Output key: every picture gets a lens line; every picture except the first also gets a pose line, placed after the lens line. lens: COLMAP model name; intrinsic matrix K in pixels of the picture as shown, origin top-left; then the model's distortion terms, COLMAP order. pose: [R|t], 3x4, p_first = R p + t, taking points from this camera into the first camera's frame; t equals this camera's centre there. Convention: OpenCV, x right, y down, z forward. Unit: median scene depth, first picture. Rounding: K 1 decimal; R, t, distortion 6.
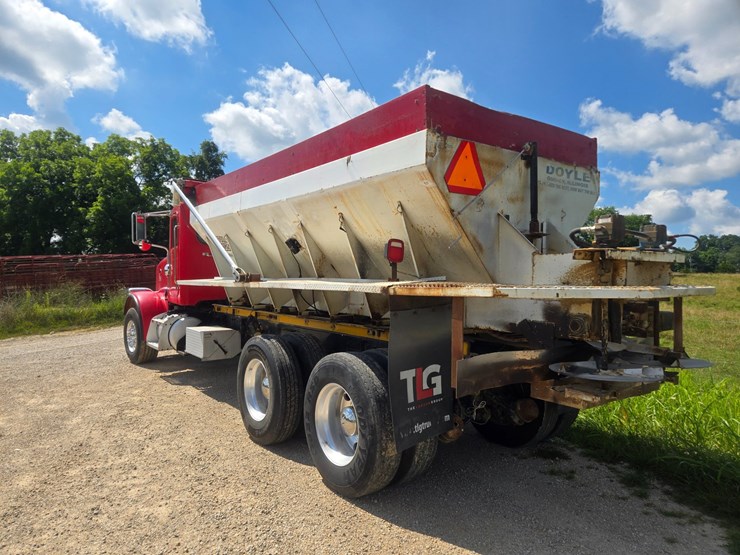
lens RADIAL K [[498.0, 0, 363.7], [0, 498.0, 281.3], [0, 0, 1]] dist [0.066713, -0.046790]
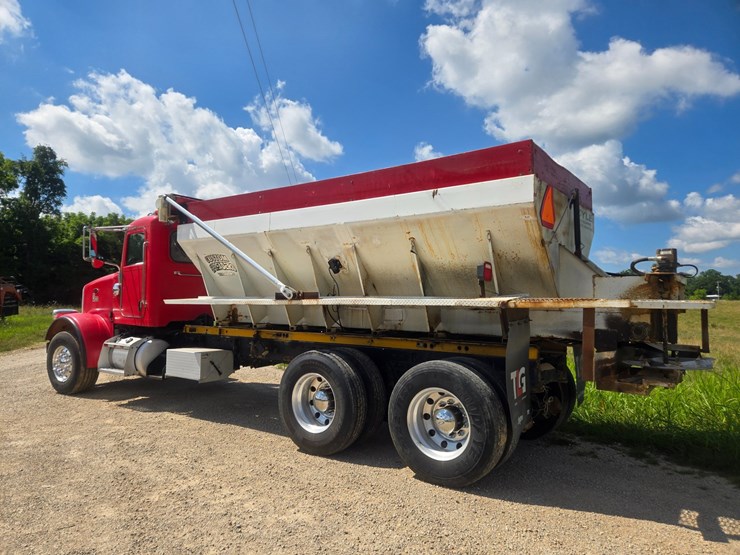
lens RADIAL K [[498.0, 0, 363.2], [0, 498.0, 279.7], [0, 0, 1]] dist [0.066713, -0.046790]
pose [[0.954454, 0.016980, 0.297874, -0.453531], [-0.001219, 0.998593, -0.053018, 0.016616], [-0.298355, 0.050240, 0.953132, -0.037220]]
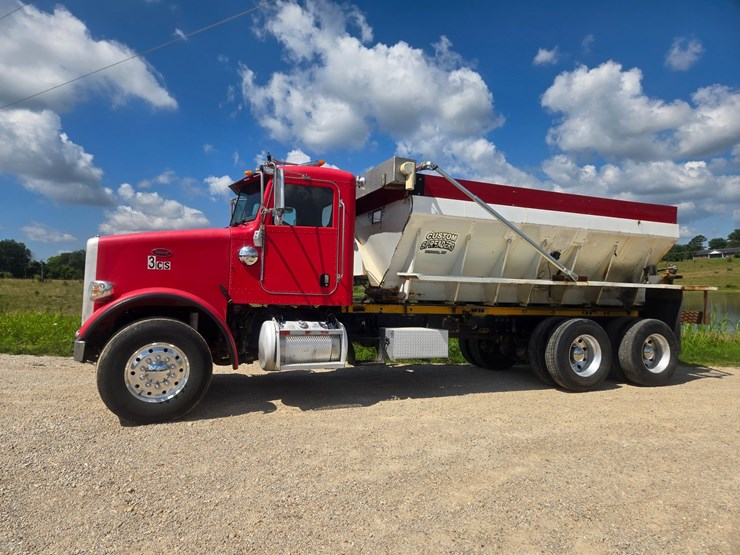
lens RADIAL K [[490.2, 0, 363.2], [0, 490.2, 280.1], [0, 0, 1]] dist [0.064497, -0.030870]
pose [[0.228128, 0.027975, 0.973229, -1.879726], [-0.016209, 0.999558, -0.024932, 0.046094], [-0.973496, -0.010087, 0.228481, 1.375150]]
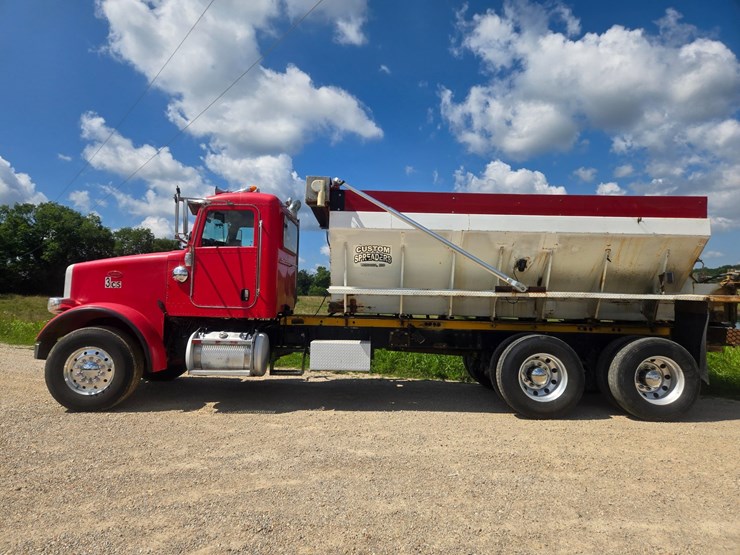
lens RADIAL K [[490.2, 0, 368.6], [0, 490.2, 282.7], [0, 0, 1]] dist [0.064497, -0.030870]
pose [[0.584895, 0.041080, 0.810068, -1.592031], [-0.012257, 0.999050, -0.041814, 0.036143], [-0.811017, 0.014527, 0.584843, 0.653712]]
